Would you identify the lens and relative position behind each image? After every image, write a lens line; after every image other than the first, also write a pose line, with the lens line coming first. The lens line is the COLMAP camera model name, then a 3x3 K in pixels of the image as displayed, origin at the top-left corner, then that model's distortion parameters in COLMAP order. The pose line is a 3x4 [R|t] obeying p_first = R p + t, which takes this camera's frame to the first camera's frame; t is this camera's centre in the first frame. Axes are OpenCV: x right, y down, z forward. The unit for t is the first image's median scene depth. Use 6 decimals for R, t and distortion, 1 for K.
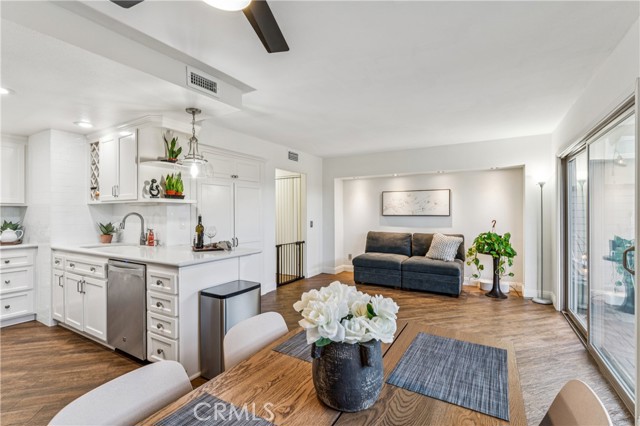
lens RADIAL K [[293.8, 0, 320.3], [0, 293.8, 214.2], [0, 0, 1]] dist [-0.004778, 0.002181]
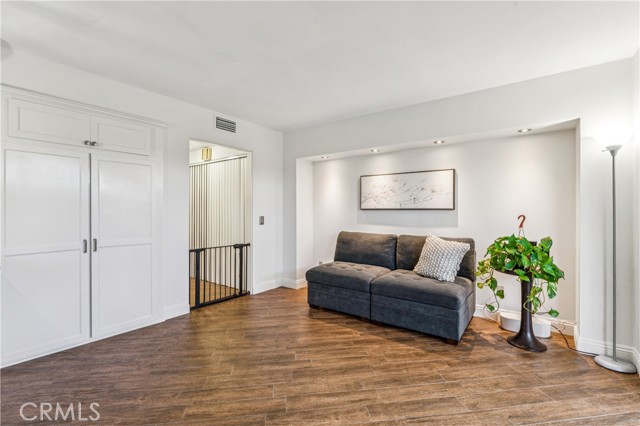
lens RADIAL K [[293.8, 0, 320.1], [0, 293.8, 210.5], [0, 0, 1]] dist [-0.004778, 0.002181]
pose [[0.994370, 0.006852, -0.105746, 0.235085], [-0.007915, 0.999922, -0.009636, 0.018555], [0.105671, 0.010419, 0.994347, 0.349477]]
